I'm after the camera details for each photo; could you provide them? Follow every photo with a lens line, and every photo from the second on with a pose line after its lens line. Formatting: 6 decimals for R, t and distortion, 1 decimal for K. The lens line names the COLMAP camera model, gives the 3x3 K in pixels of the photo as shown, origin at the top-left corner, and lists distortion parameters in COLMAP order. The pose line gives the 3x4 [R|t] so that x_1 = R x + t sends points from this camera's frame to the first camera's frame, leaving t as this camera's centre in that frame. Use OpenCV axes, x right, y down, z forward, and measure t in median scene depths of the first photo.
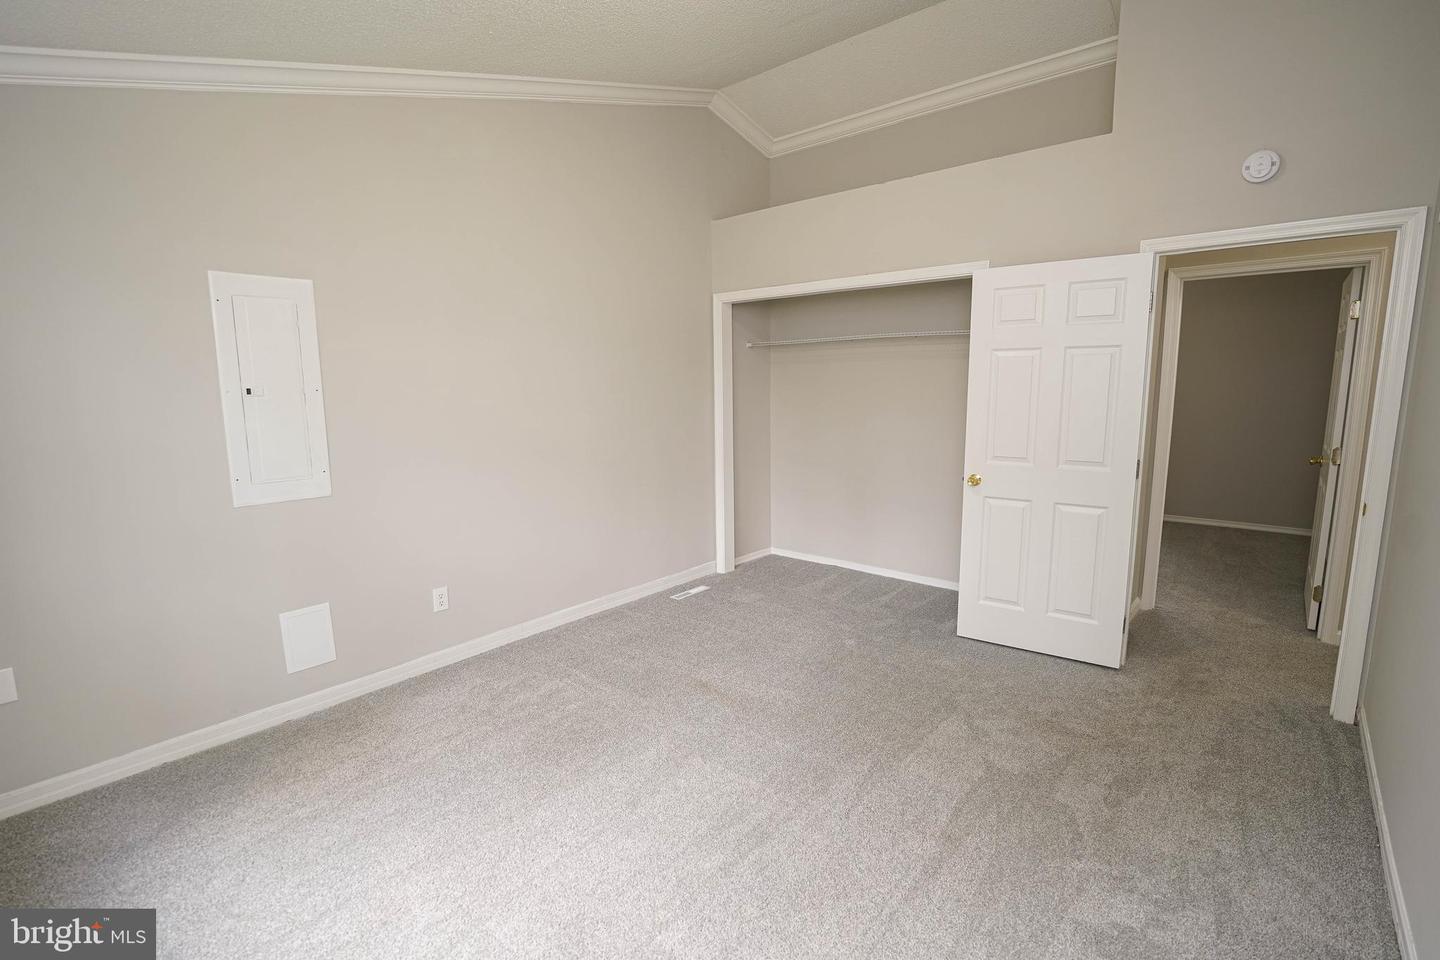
lens RADIAL K [[643.3, 0, 720.0], [0, 643.3, 480.0], [0, 0, 1]] dist [-0.024965, 0.000100]
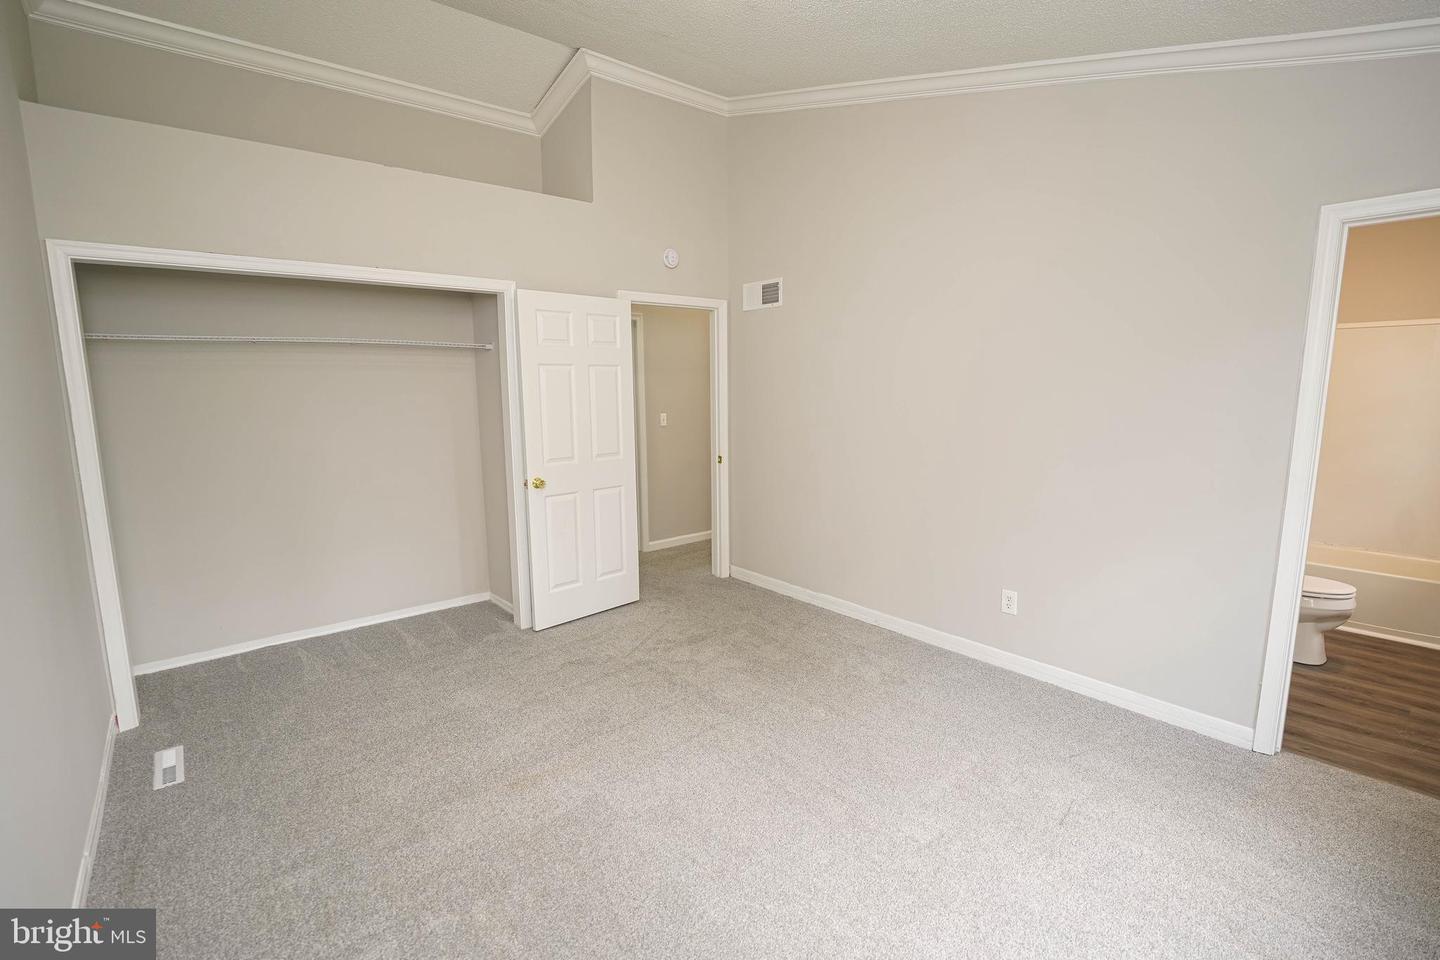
lens RADIAL K [[646.1, 0, 691.5], [0, 646.1, 484.8], [0, 0, 1]] dist [-0.030363, -0.000064]
pose [[0.172822, -0.135796, 0.975547, -0.580945], [0.159694, 0.981209, 0.108294, -0.068875], [-0.971921, 0.137073, 0.191260, 0.499441]]
